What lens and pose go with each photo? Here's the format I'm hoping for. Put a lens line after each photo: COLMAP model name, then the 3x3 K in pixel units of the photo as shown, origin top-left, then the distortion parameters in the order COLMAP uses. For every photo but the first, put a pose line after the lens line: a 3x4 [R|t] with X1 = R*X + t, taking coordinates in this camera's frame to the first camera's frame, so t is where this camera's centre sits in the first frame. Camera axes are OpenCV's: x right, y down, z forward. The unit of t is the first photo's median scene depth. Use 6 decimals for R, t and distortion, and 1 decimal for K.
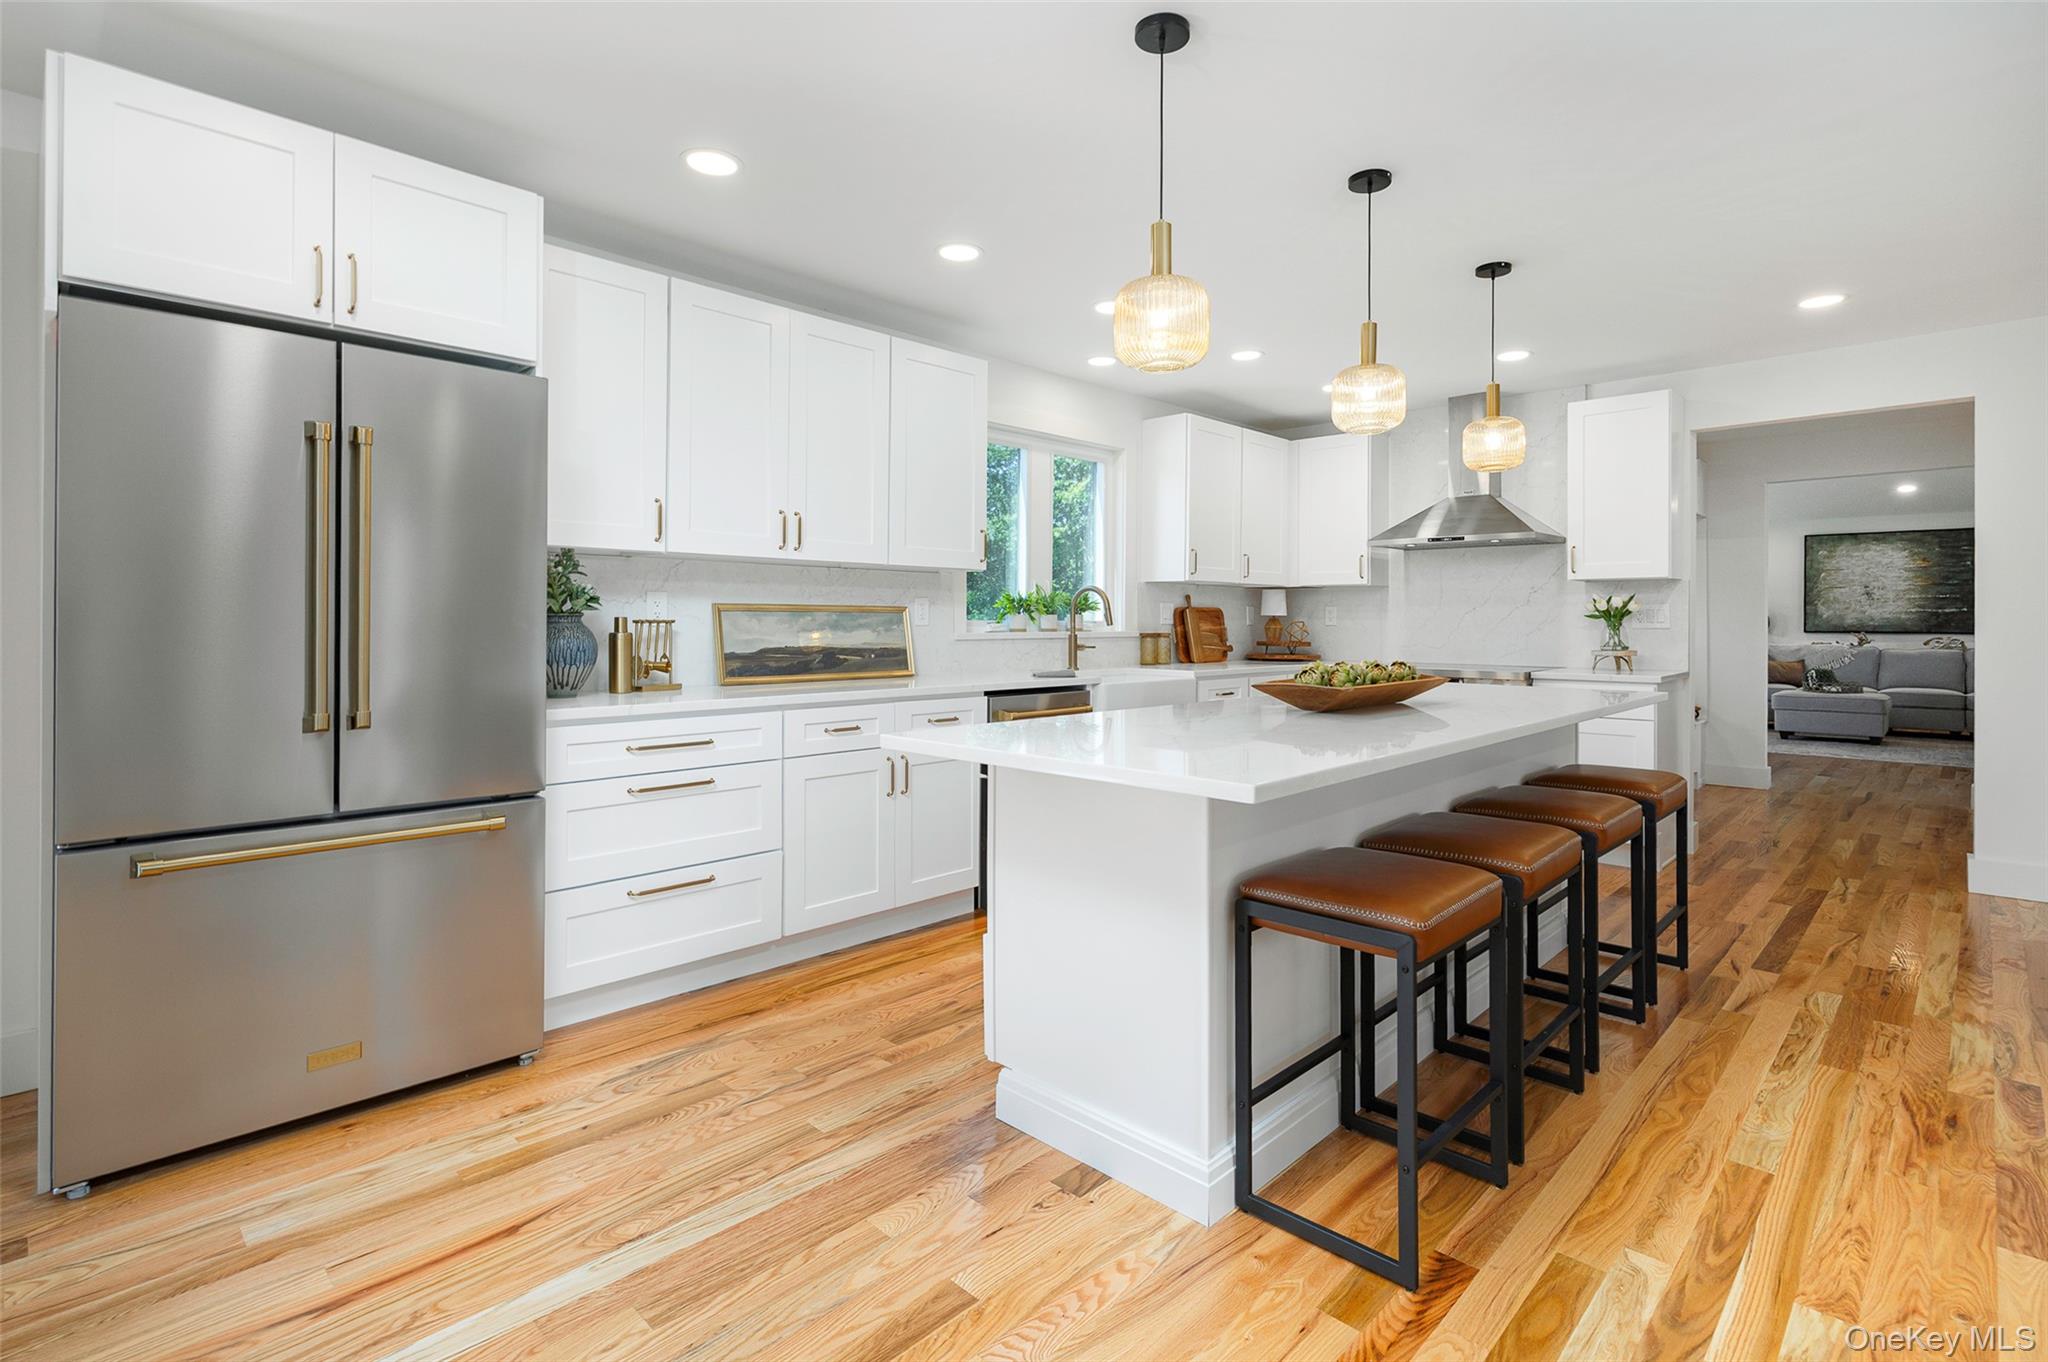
lens RADIAL K [[975.2, 0, 1036.6], [0, 975.2, 629.3], [0, 0, 1]] dist [0.001061, -0.000507]
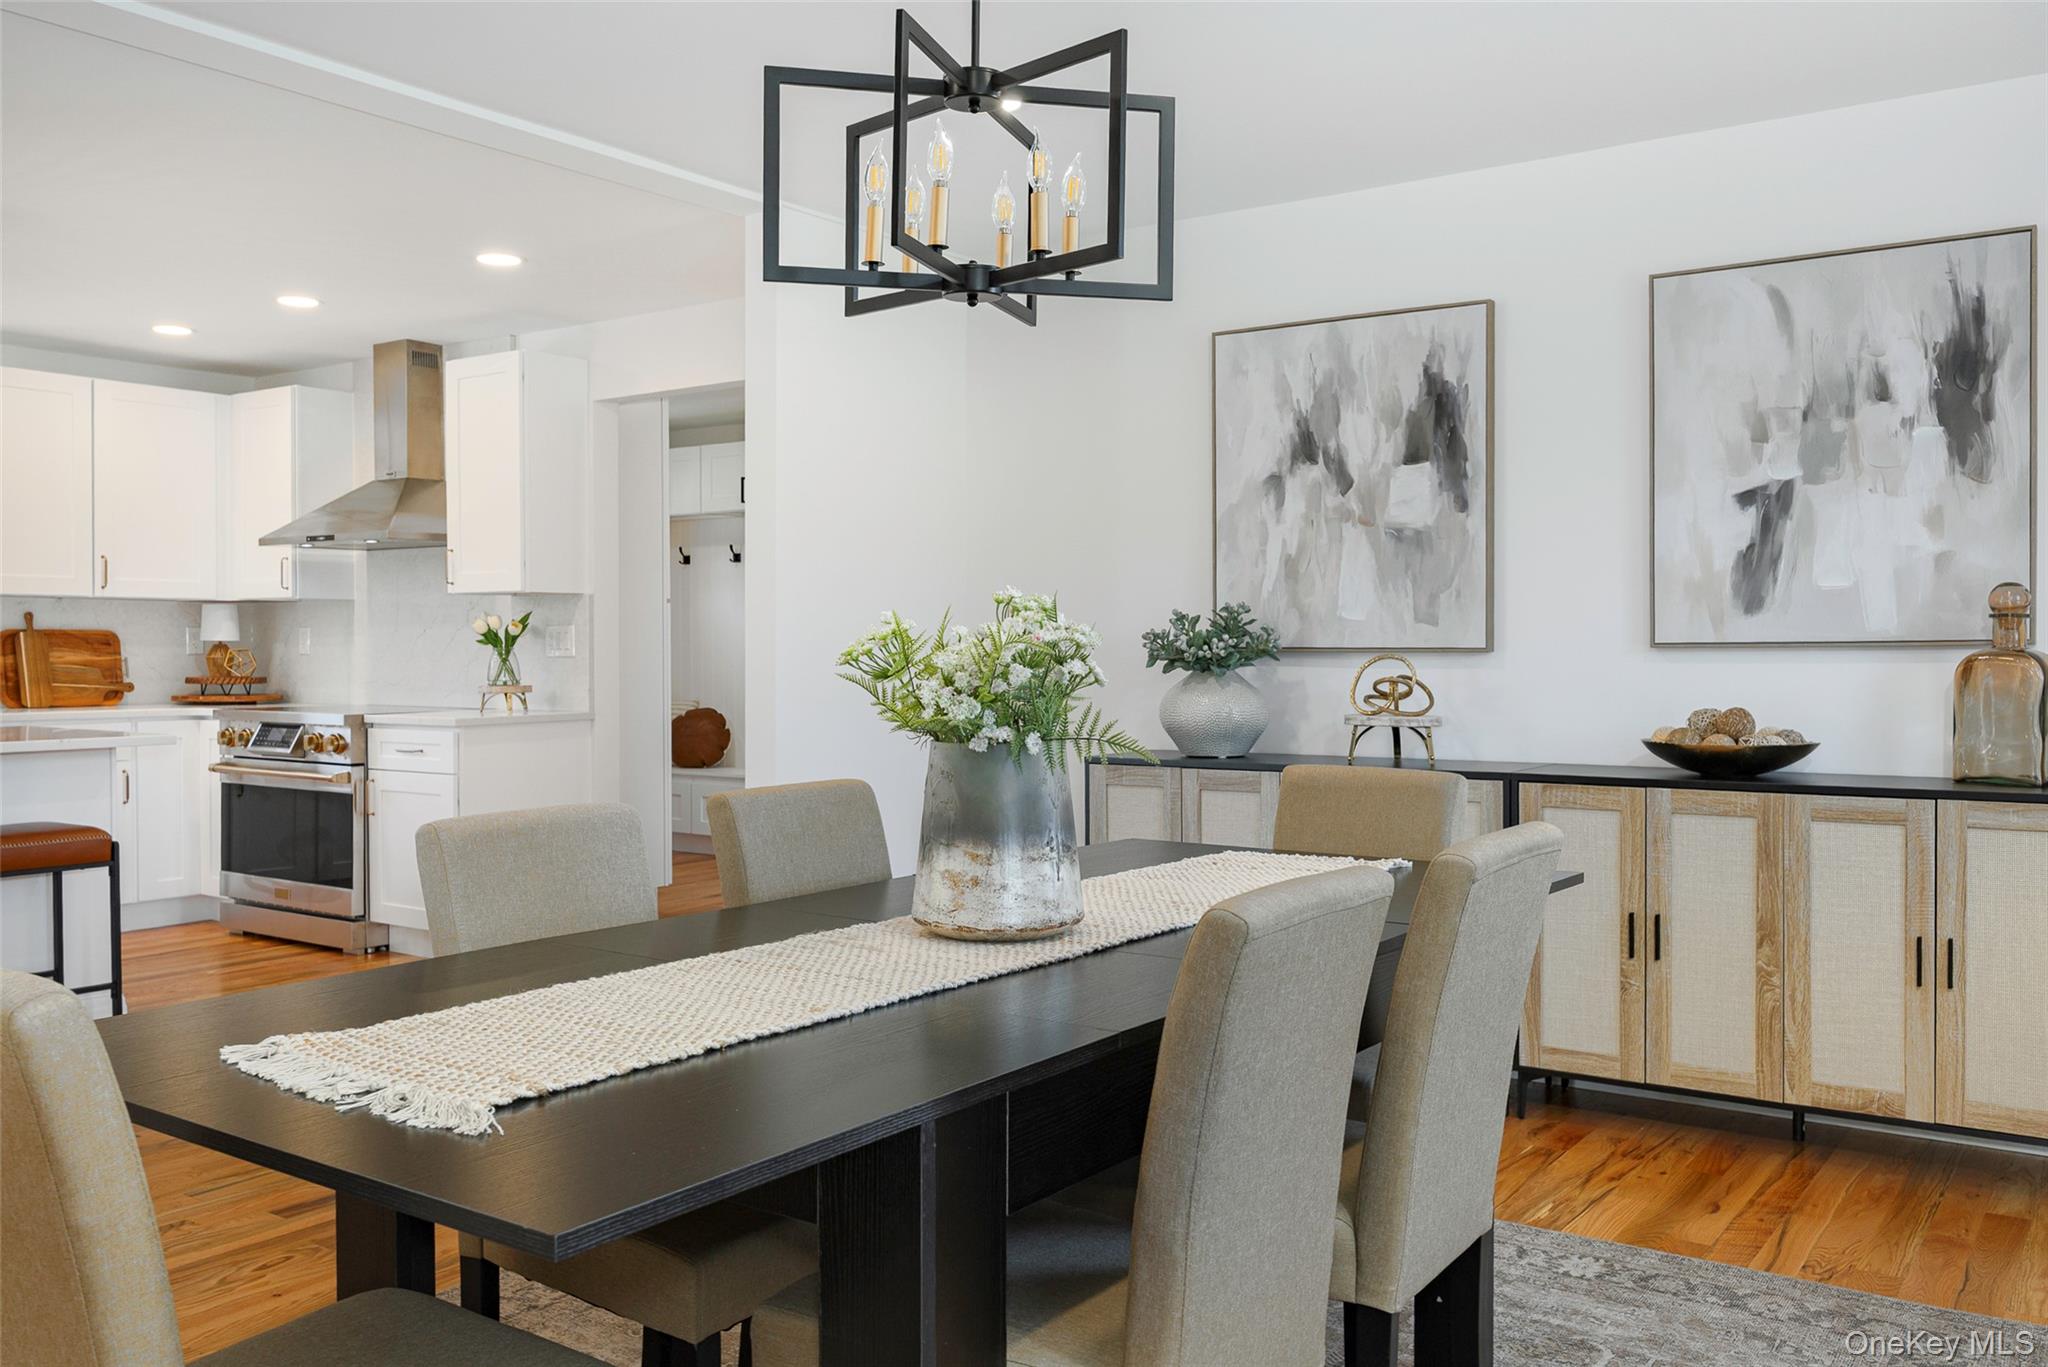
lens RADIAL K [[1676.5, 0, 1023.8], [0, 1676.5, 656.3], [0, 0, 1]] dist [-0.002235, -0.003716]
pose [[0.987379, -0.003628, 0.158331, 0.780525], [0.003833, 0.999992, -0.000987, 0.000775], [-0.158326, 0.001581, 0.987386, -0.362779]]
